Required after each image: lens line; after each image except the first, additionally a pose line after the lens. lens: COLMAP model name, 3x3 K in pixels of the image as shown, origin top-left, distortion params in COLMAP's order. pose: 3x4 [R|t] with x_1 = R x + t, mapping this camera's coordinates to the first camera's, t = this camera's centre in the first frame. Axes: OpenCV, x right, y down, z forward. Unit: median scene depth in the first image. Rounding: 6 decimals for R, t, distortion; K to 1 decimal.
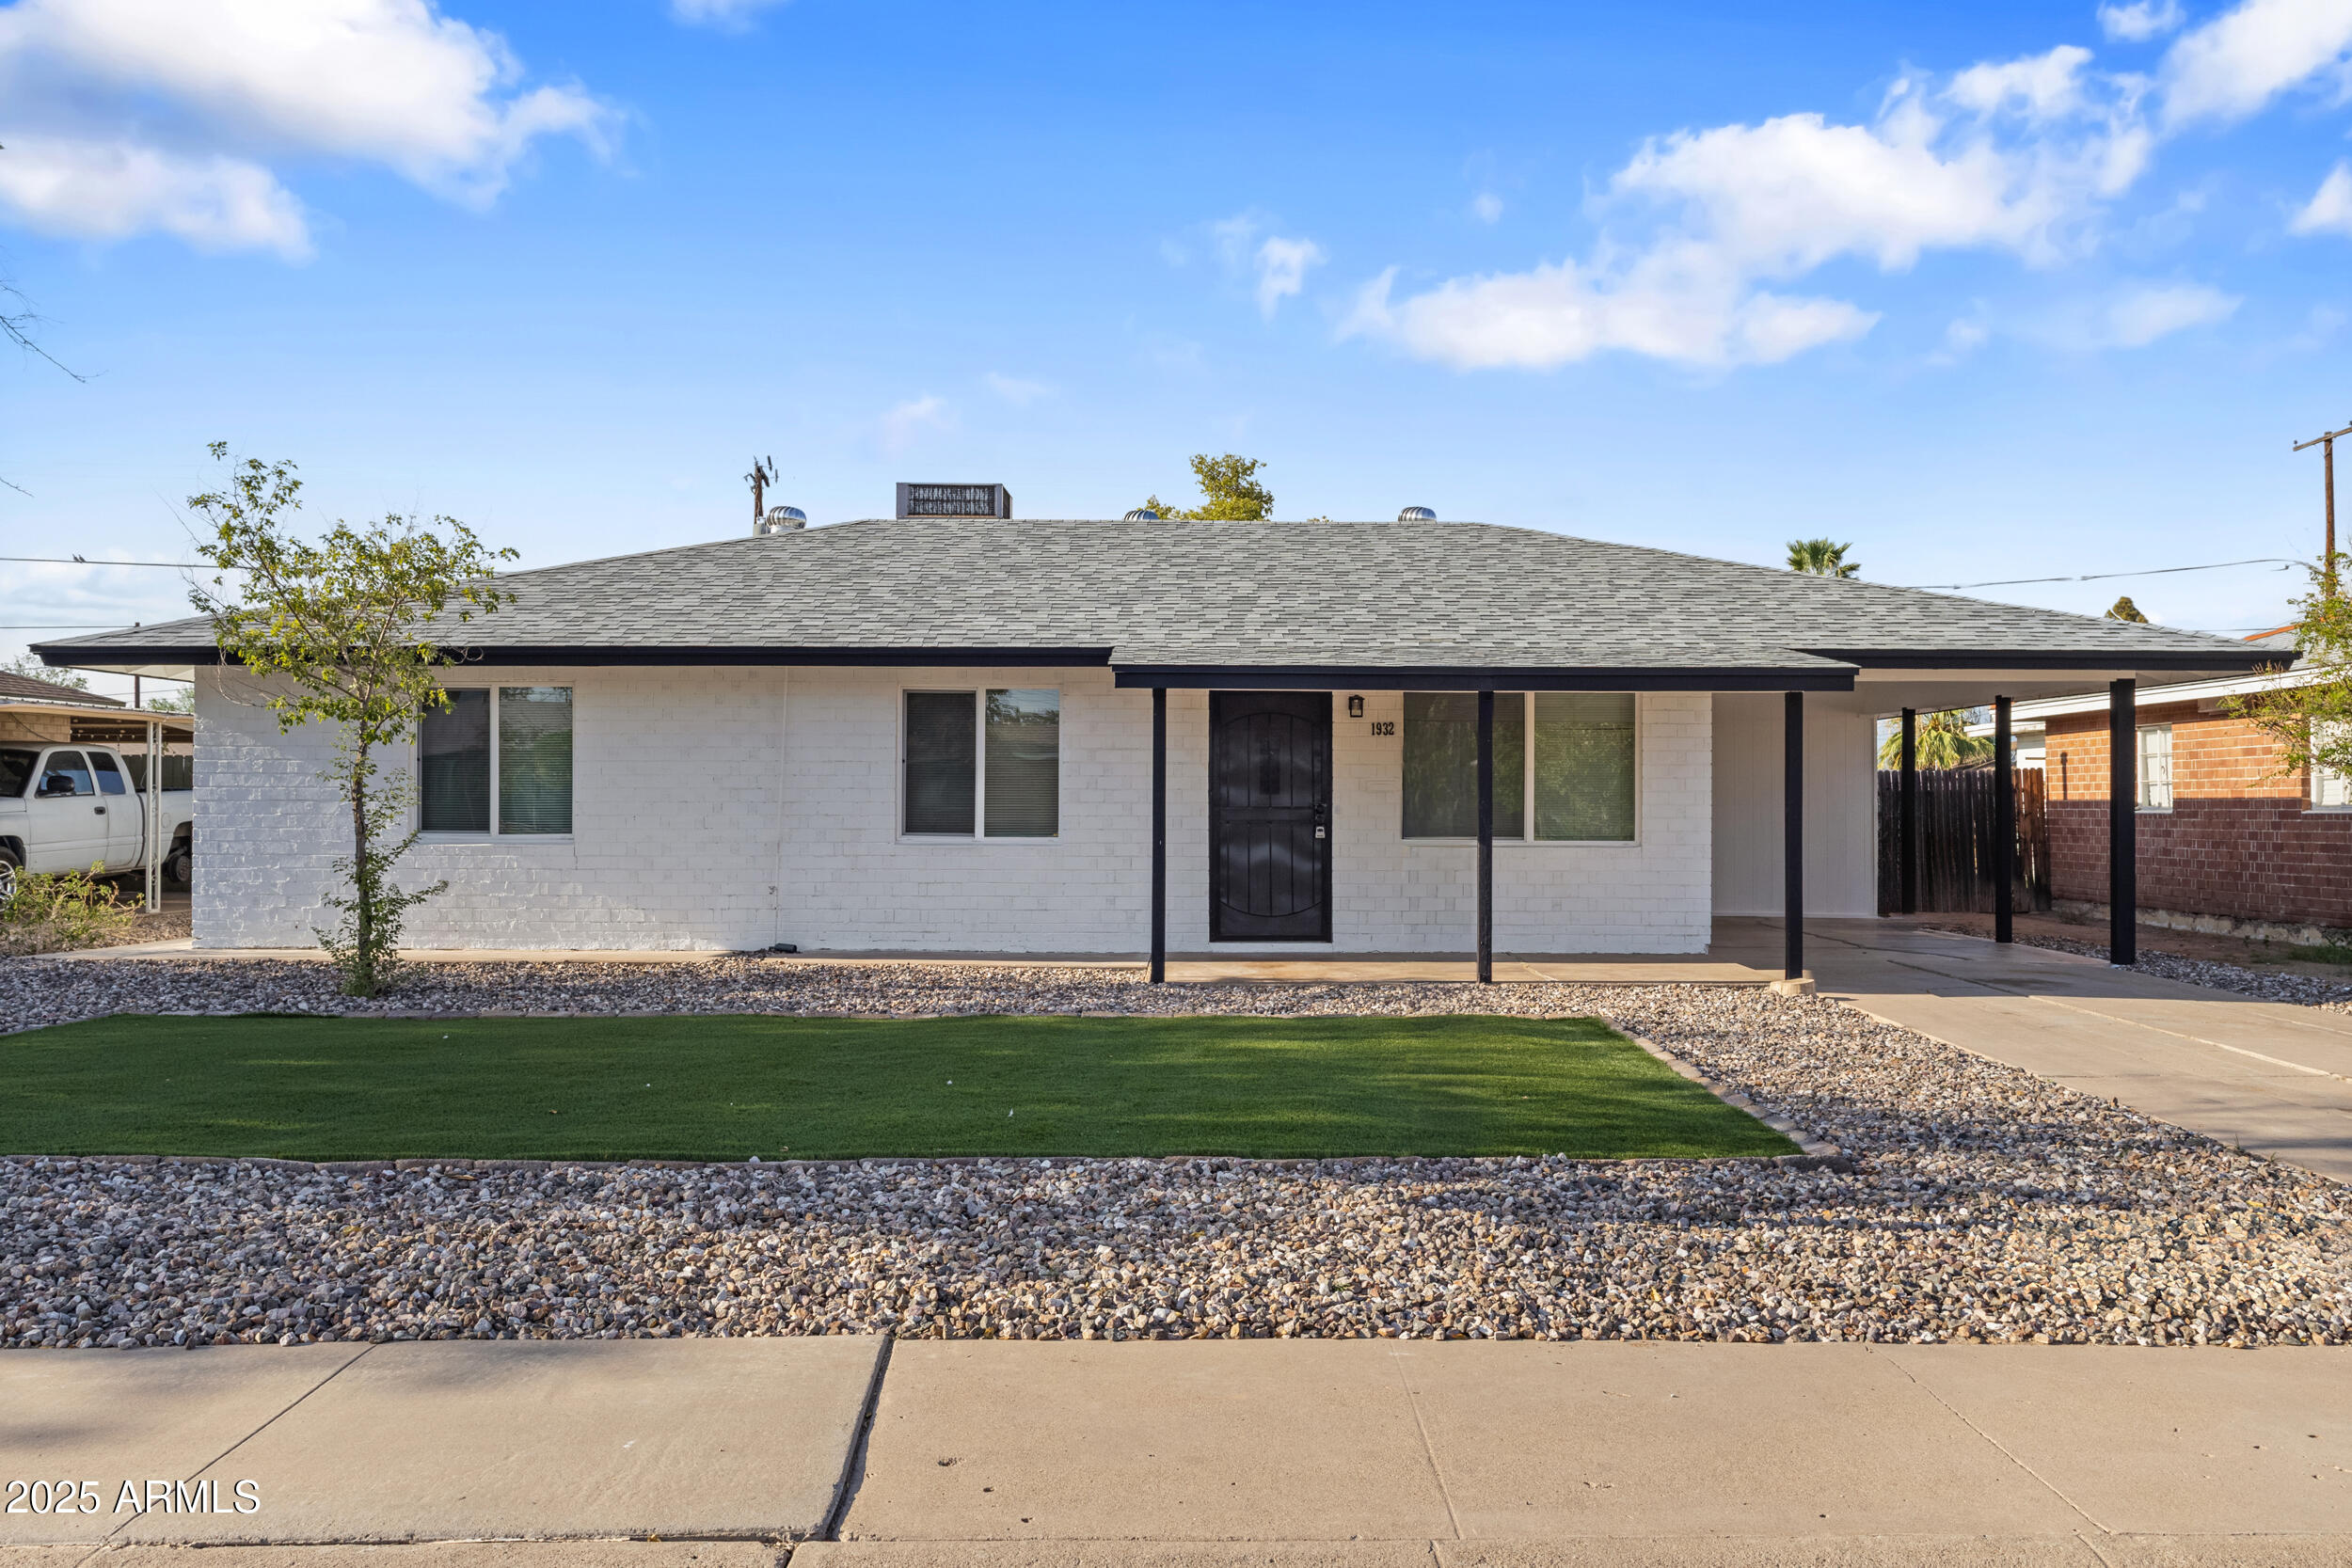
lens RADIAL K [[1849.6, 0, 1173.3], [0, 1849.6, 774.4], [0, 0, 1]] dist [-0.003866, 0.000475]
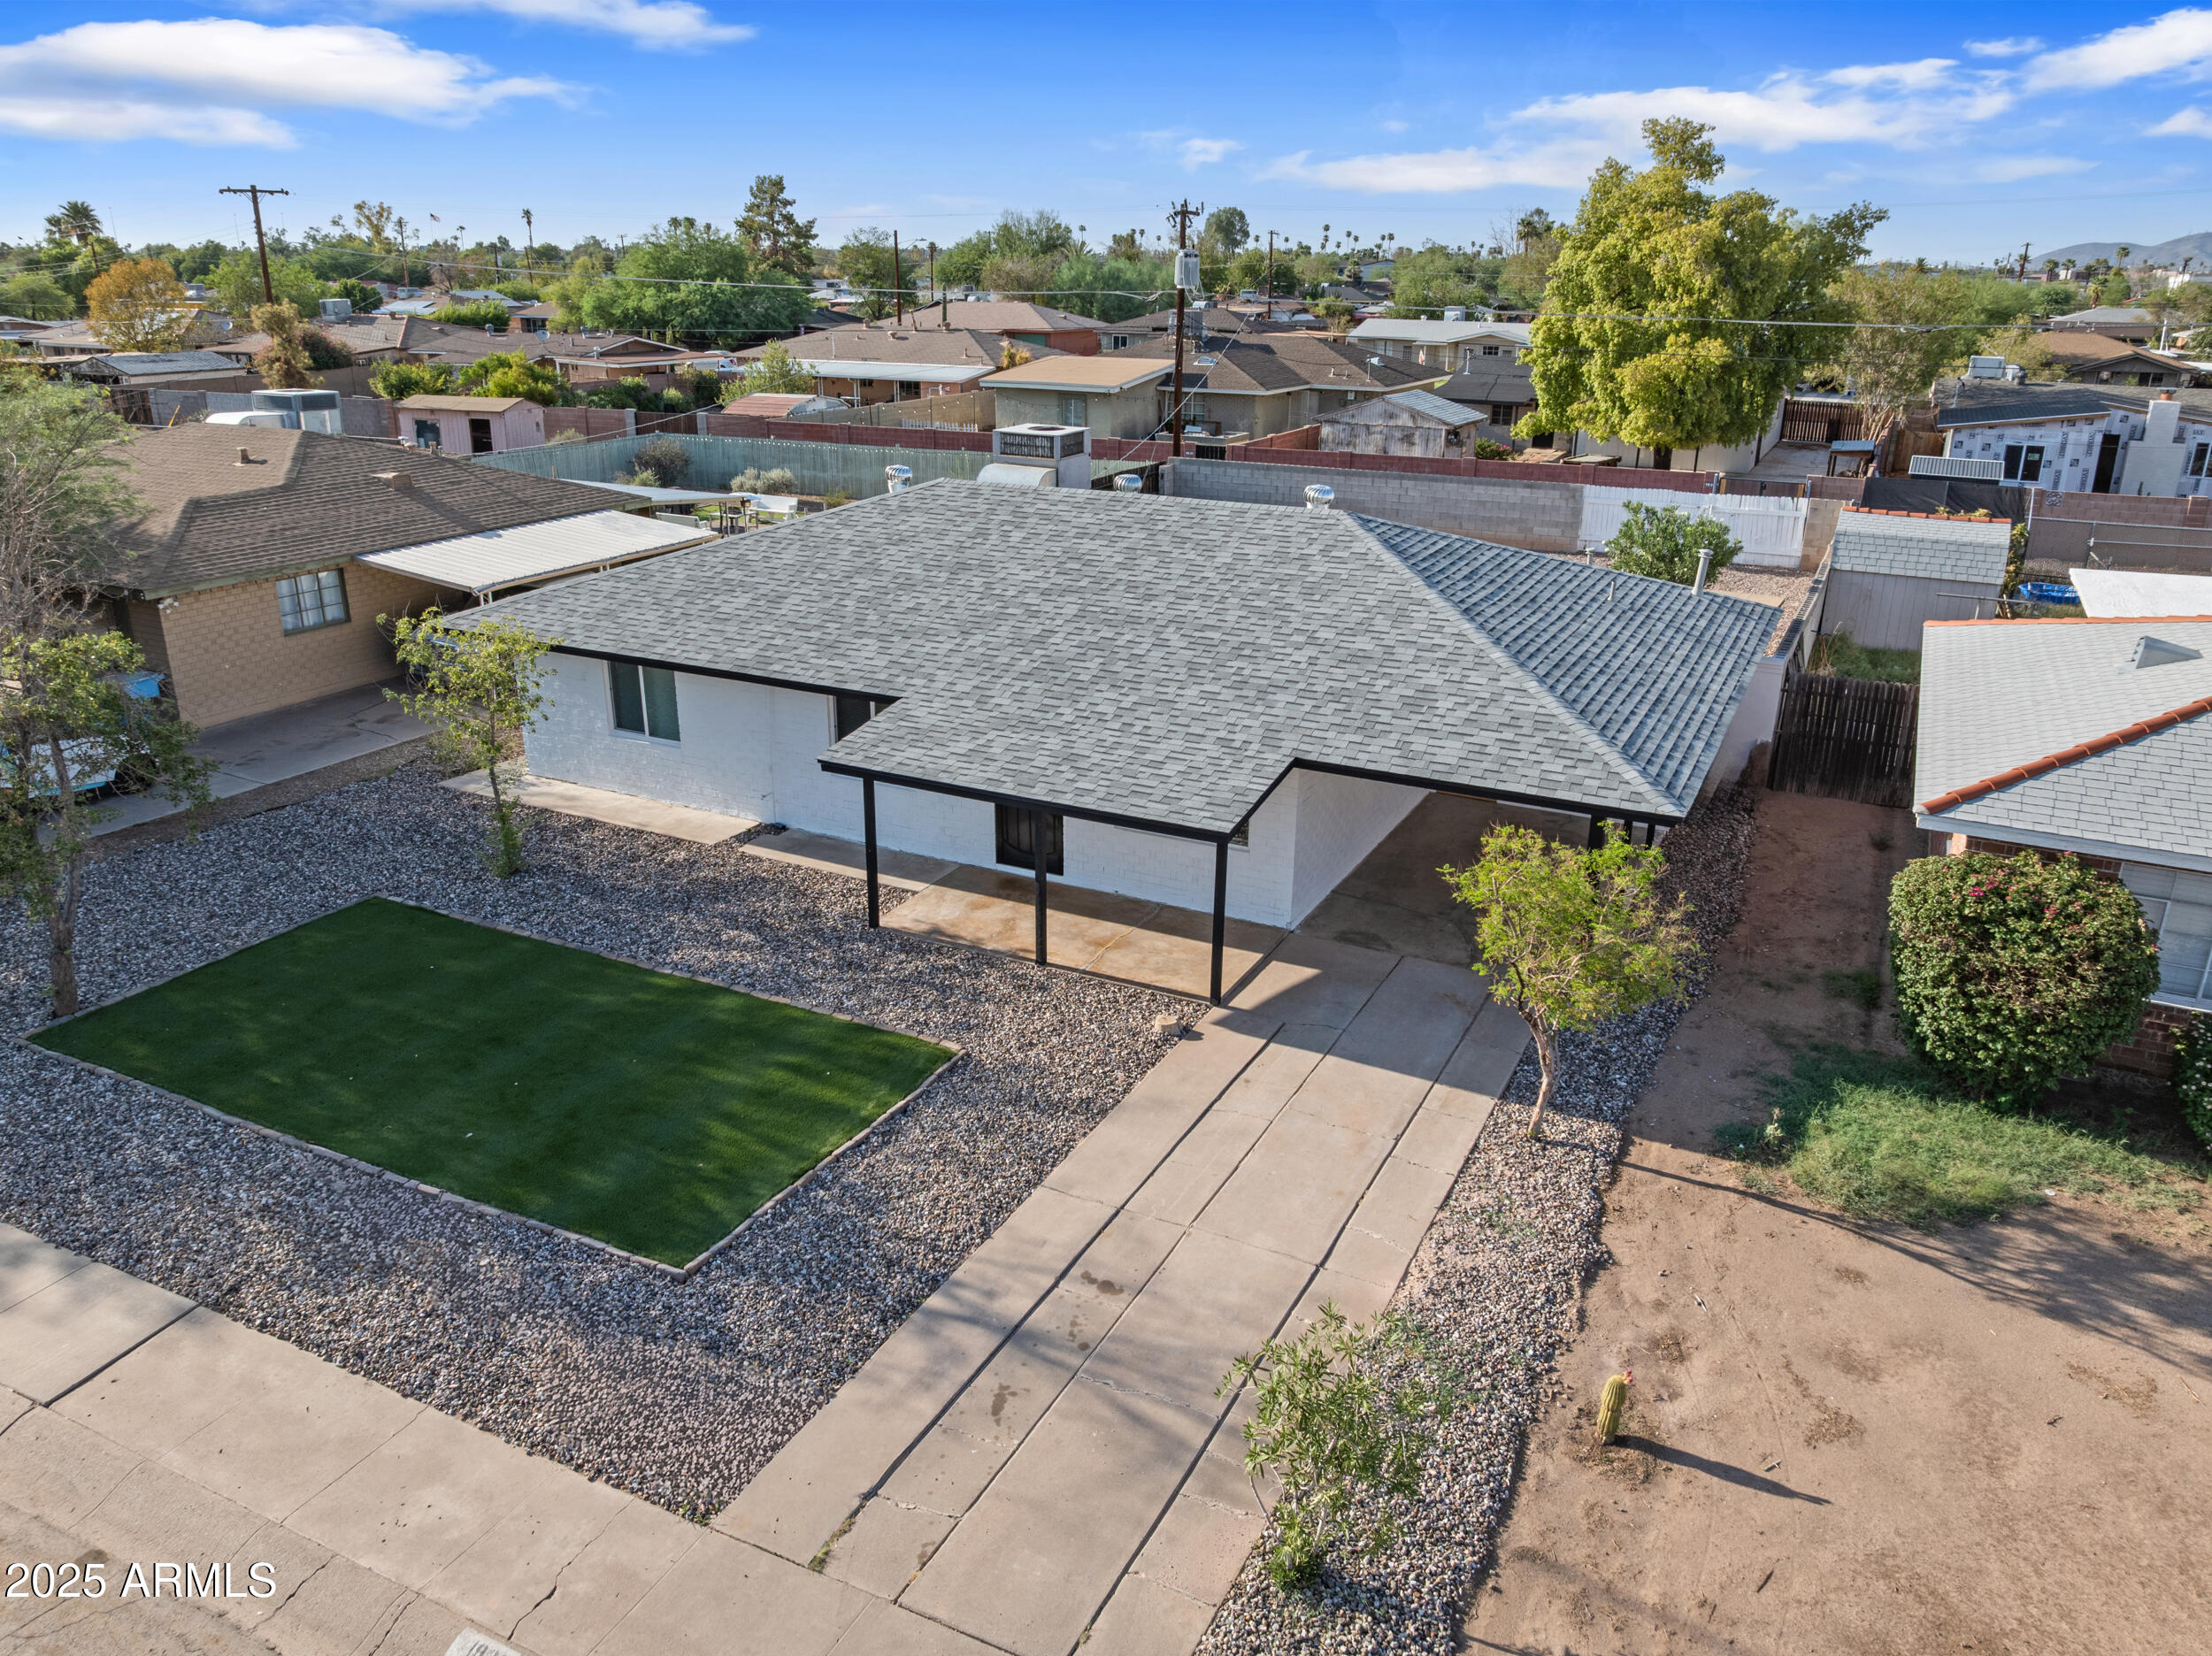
lens RADIAL K [[1540.7, 0, 1113.6], [0, 1540.7, 815.8], [0, 0, 1]] dist [-0.049220, 0.018437]
pose [[0.896875, 0.152230, -0.415260, 0.649577], [0.002399, 0.937211, 0.348753, -0.405162], [0.442277, -0.313784, 0.840197, -0.053542]]
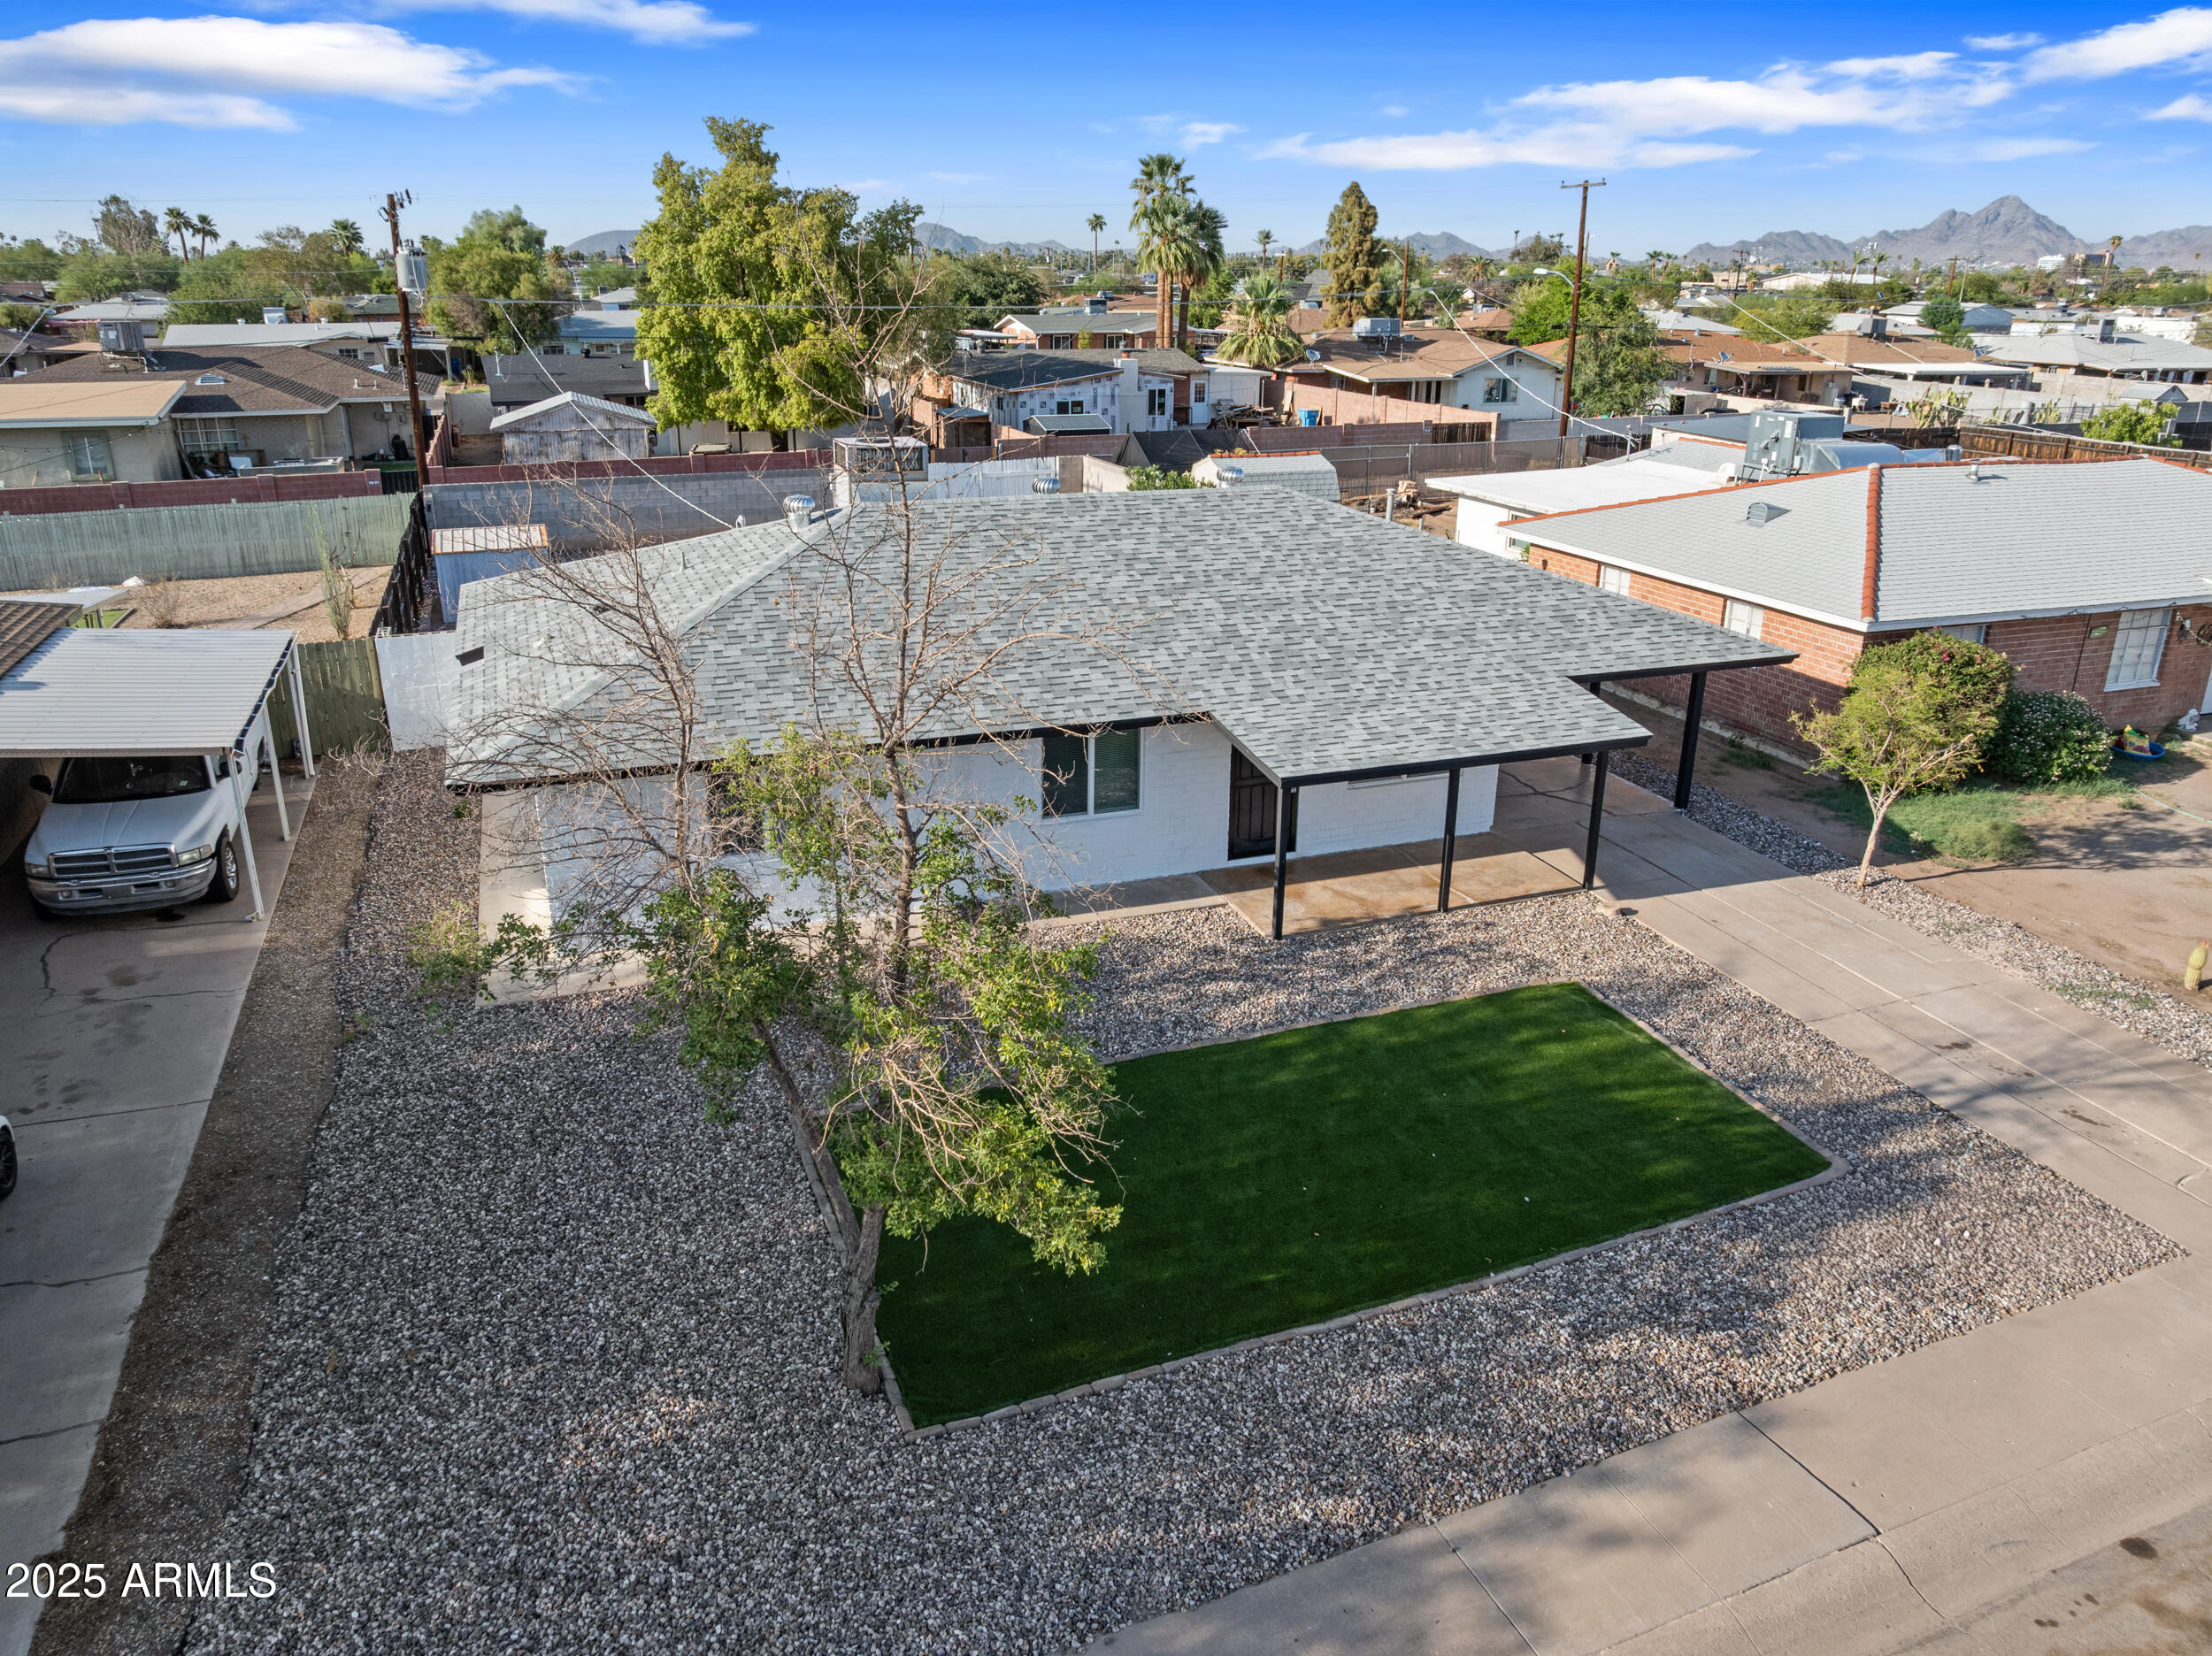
lens RADIAL K [[1540.7, 0, 1101.5], [0, 1540.7, 817.7], [0, 0, 1]] dist [-0.049220, 0.018437]
pose [[0.931483, -0.120422, 0.343275, -0.532037], [-0.009039, 0.935669, 0.352763, -0.409924], [-0.363672, -0.331695, 0.870471, -0.106643]]
